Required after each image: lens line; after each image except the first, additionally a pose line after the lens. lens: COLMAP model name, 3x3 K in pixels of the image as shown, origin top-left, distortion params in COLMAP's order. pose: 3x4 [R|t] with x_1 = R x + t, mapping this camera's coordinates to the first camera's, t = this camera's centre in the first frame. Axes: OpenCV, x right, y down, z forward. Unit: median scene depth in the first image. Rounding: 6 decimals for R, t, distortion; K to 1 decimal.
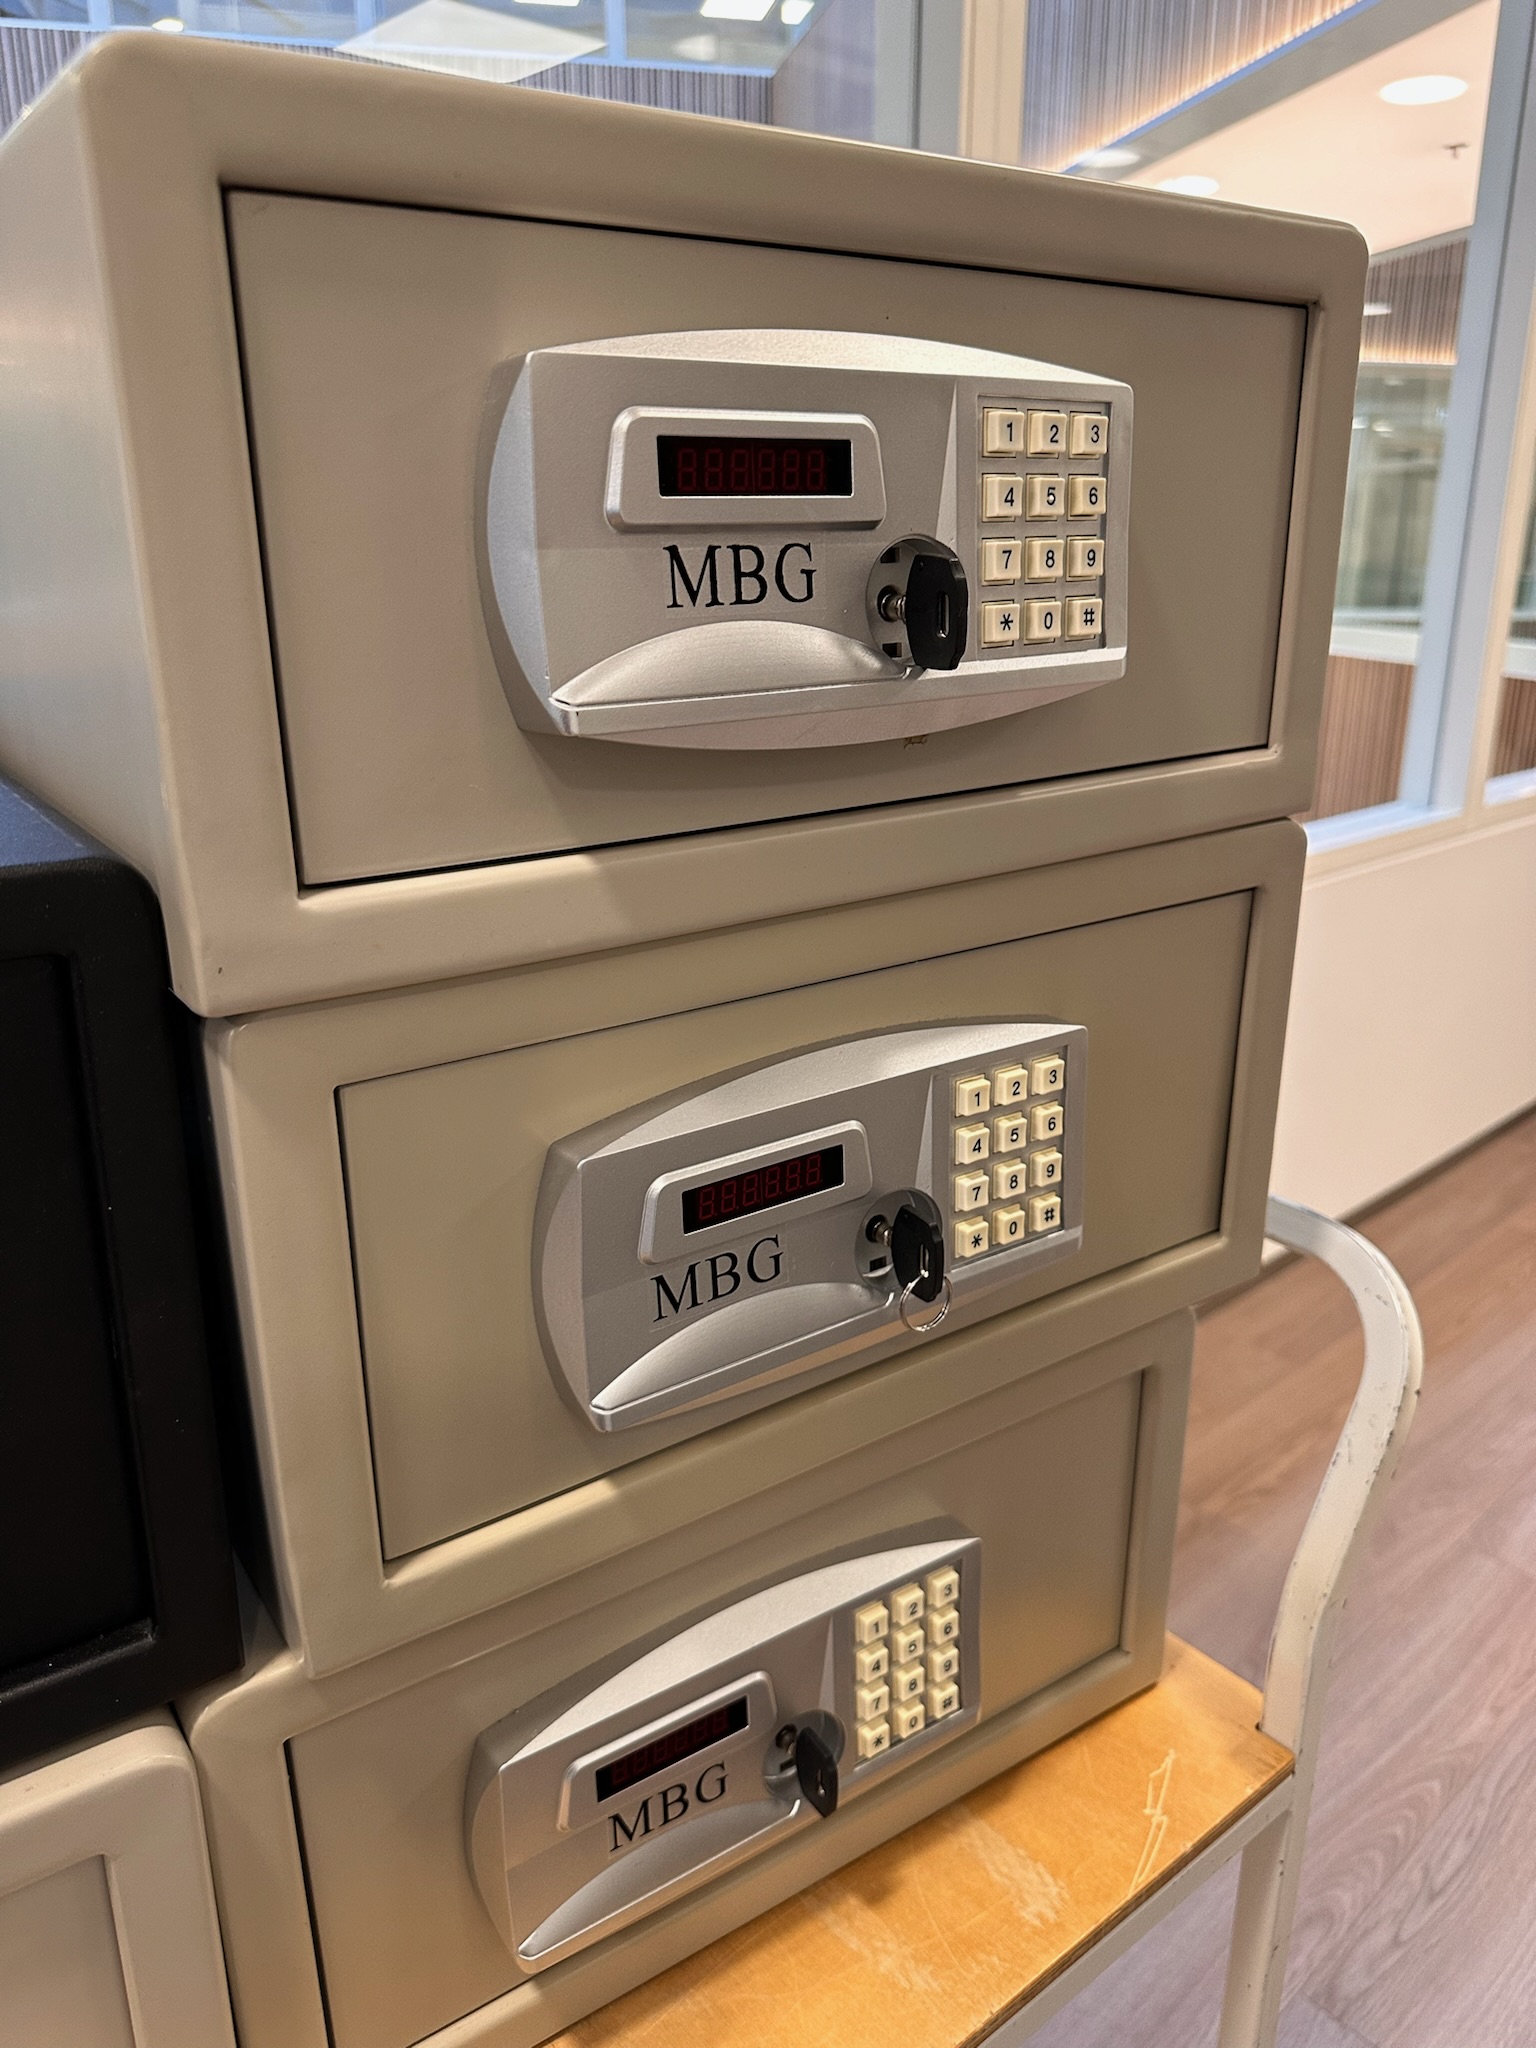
lens RADIAL K [[1452.6, 0, 771.0], [0, 1452.6, 1038.3], [0, 0, 1]] dist [0.063844, -0.067058]
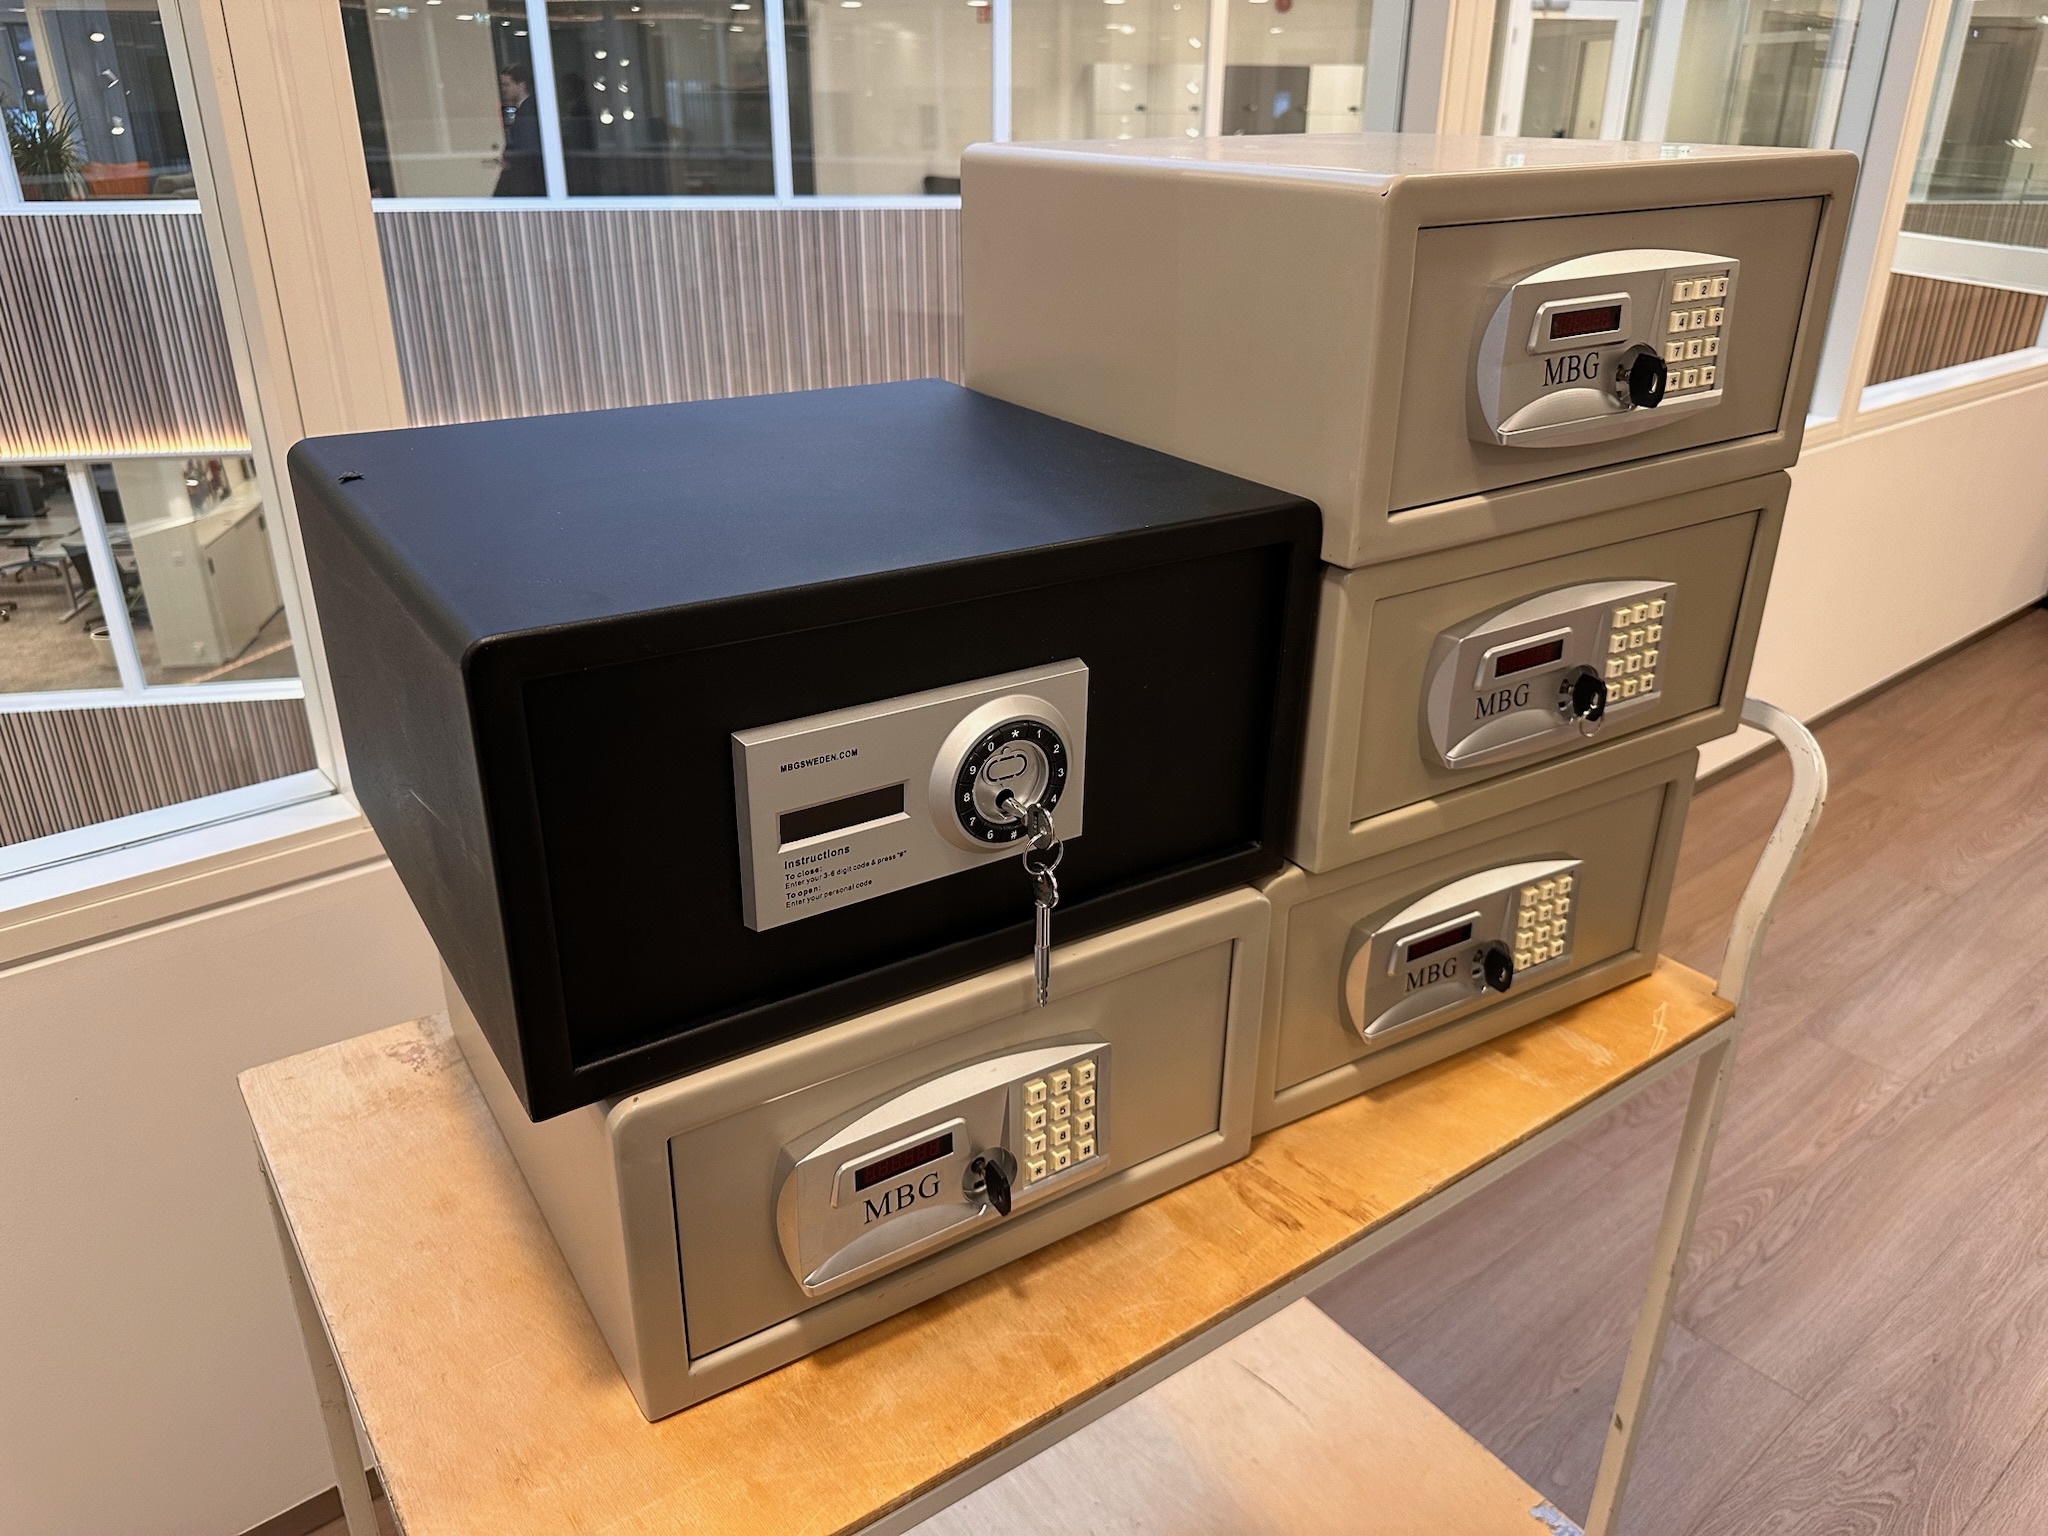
lens RADIAL K [[1448.0, 0, 1024.0], [0, 1448.0, 768.0], [0, 0, 1]] dist [0.030512, -0.039178]
pose [[0.998616, 0.022718, -0.047439, -0.550603], [-0.017743, 0.994545, 0.102787, 0.052219], [0.049515, -0.101803, 0.993572, -0.972936]]
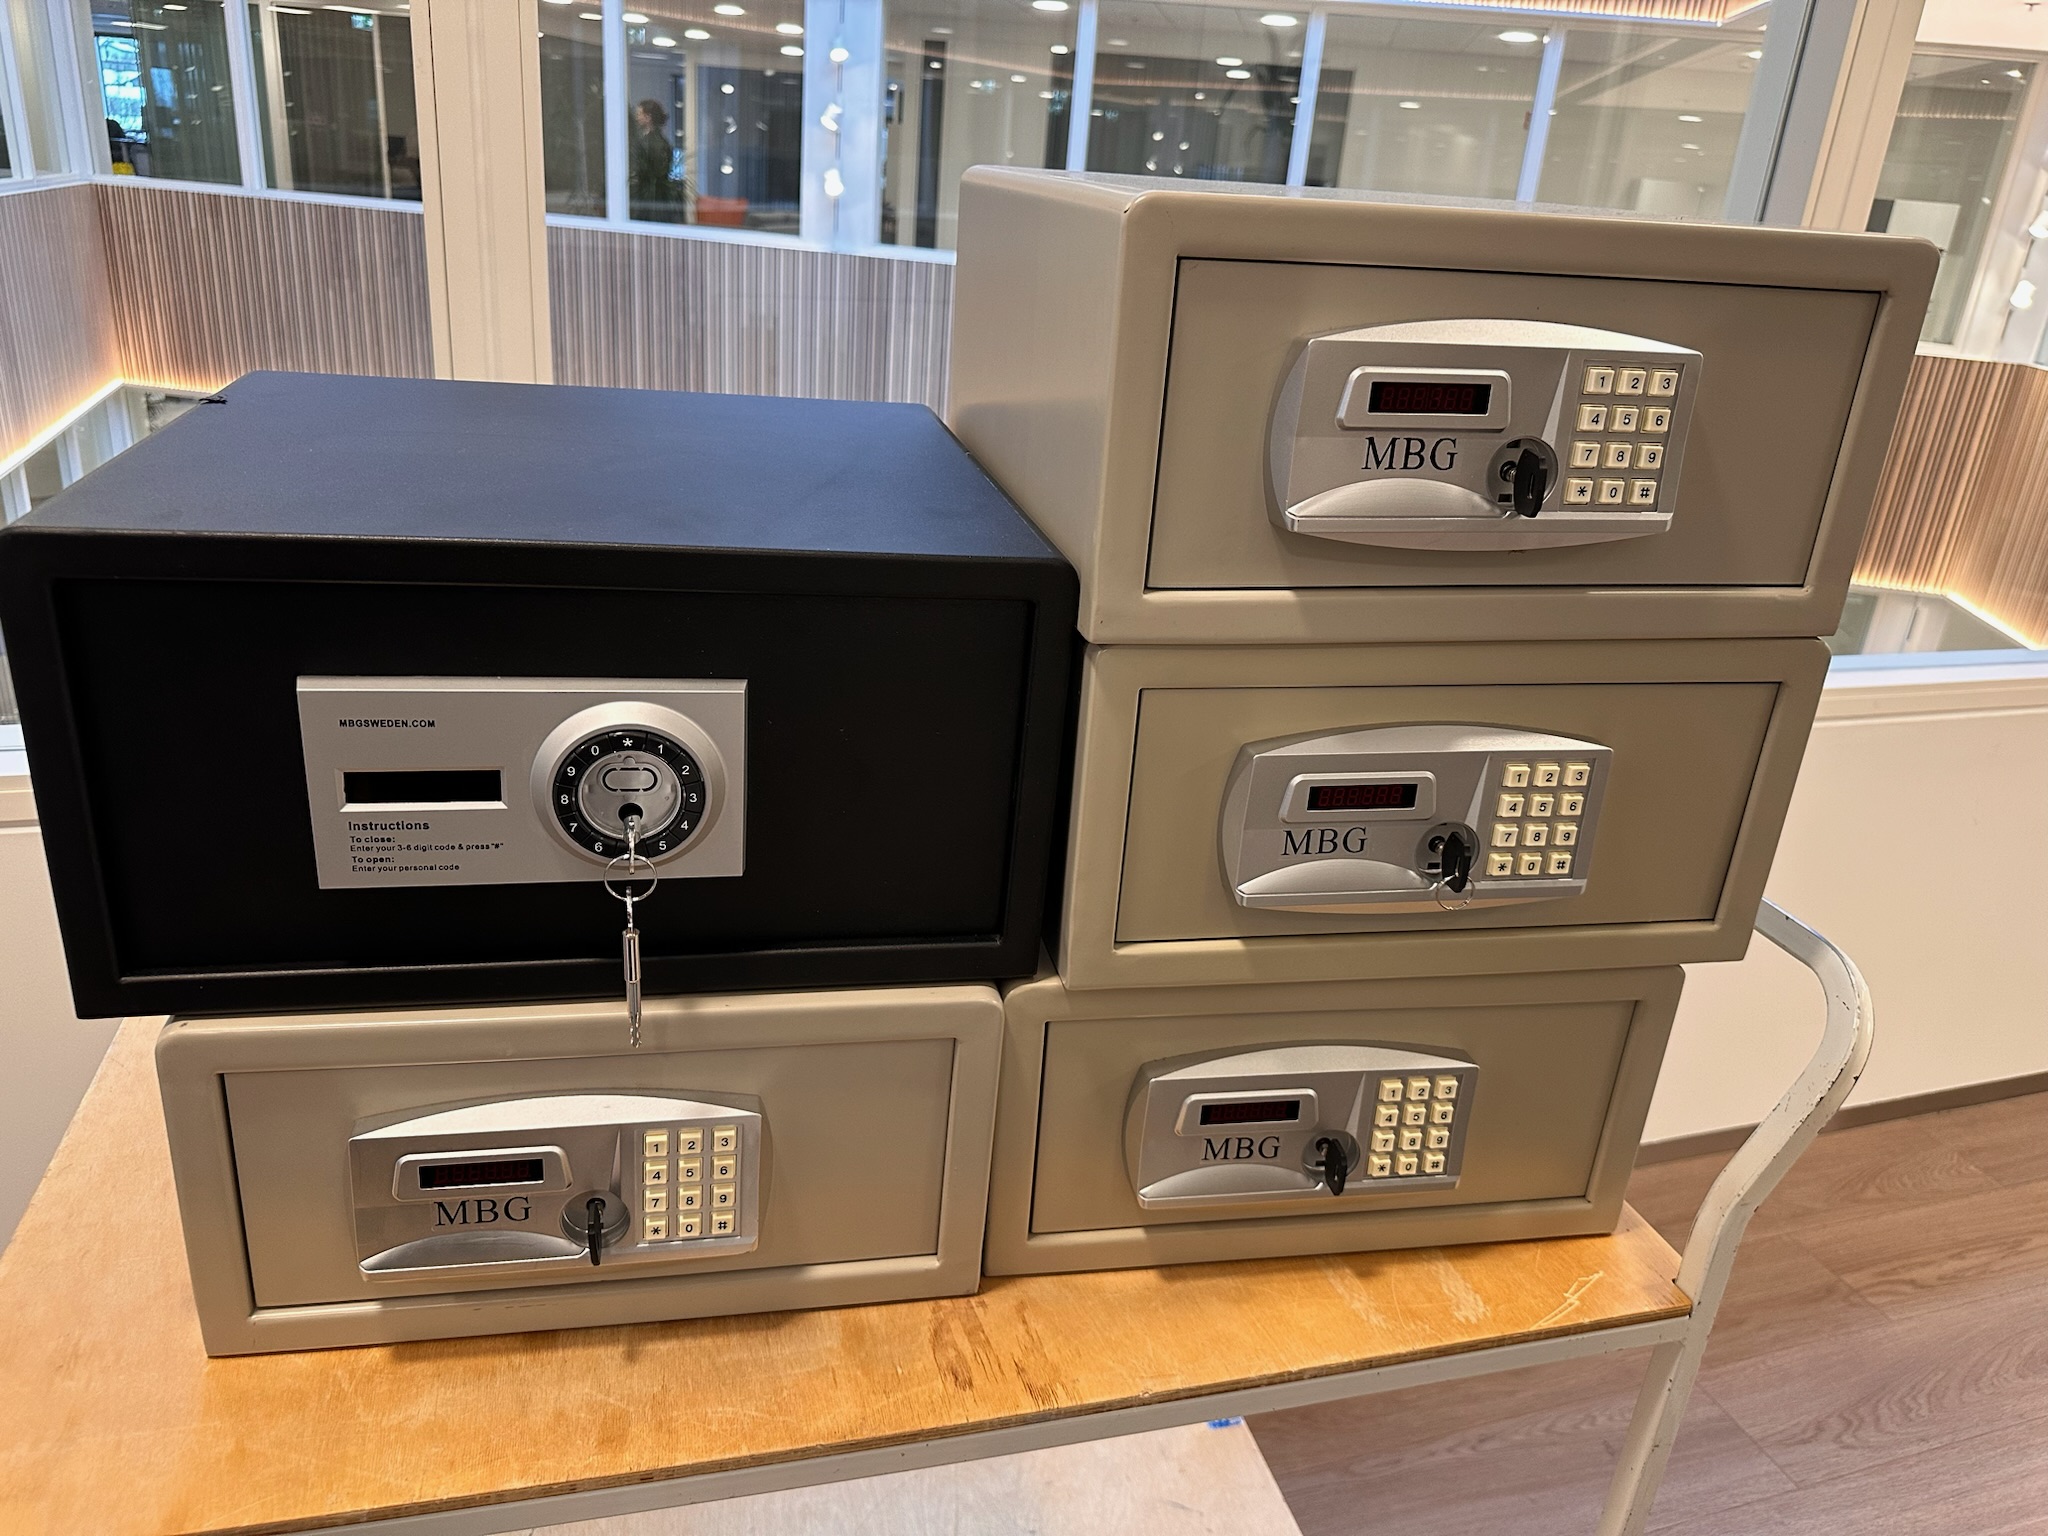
lens RADIAL K [[1446.2, 0, 1036.7], [0, 1446.2, 776.8], [0, 0, 1]] dist [0.044875, -0.121351]
pose [[0.916788, 0.213996, -0.337203, 0.187833], [-0.196114, 0.976744, 0.086667, 0.006518], [0.347907, -0.013325, 0.937434, -0.645652]]
